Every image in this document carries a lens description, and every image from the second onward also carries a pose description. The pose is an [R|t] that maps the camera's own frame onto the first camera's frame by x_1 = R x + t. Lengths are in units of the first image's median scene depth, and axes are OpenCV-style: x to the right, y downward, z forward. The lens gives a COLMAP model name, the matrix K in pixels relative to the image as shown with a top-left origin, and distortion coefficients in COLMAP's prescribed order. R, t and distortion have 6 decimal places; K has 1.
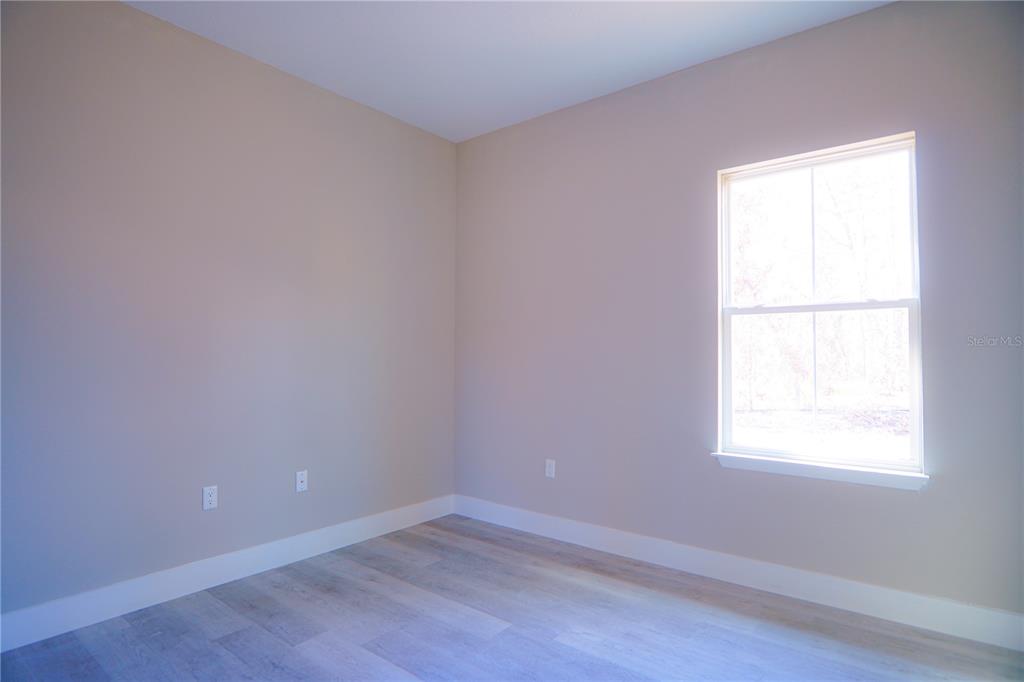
lens RADIAL K [[548.6, 0, 512.0], [0, 548.6, 341.0], [0, 0, 1]] dist [-0.026559, 0.002429]
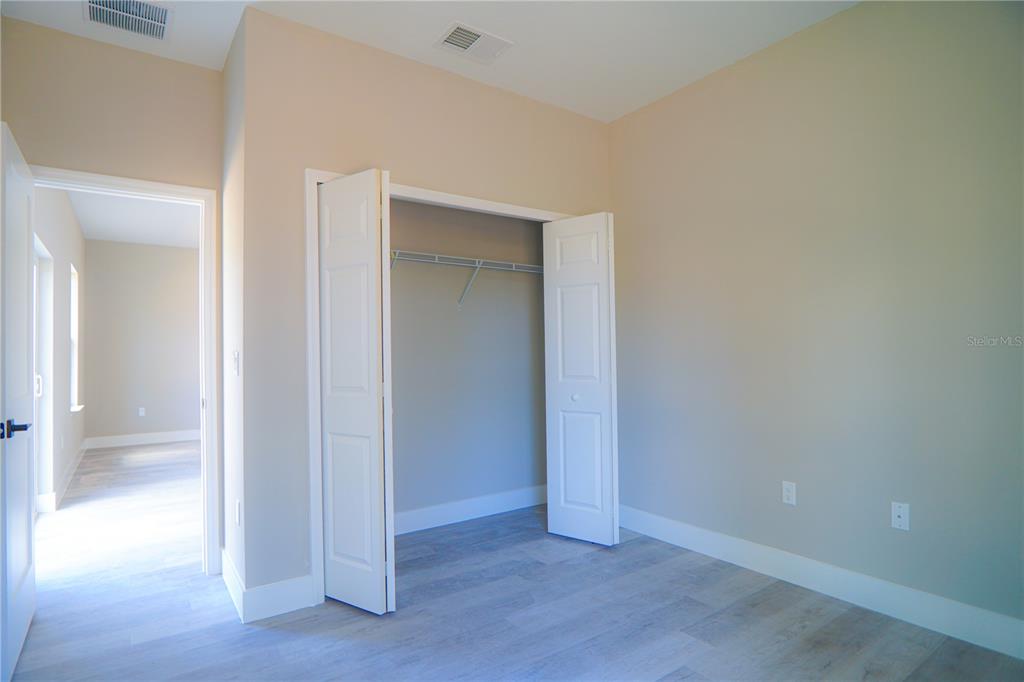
lens RADIAL K [[548.6, 0, 512.0], [0, 548.6, 341.0], [0, 0, 1]] dist [-0.026559, 0.002429]
pose [[-0.282411, -0.021773, -0.959046, 0.583757], [0.034682, 0.998857, -0.032889, 0.022949], [0.958666, -0.042550, -0.281333, 0.831795]]
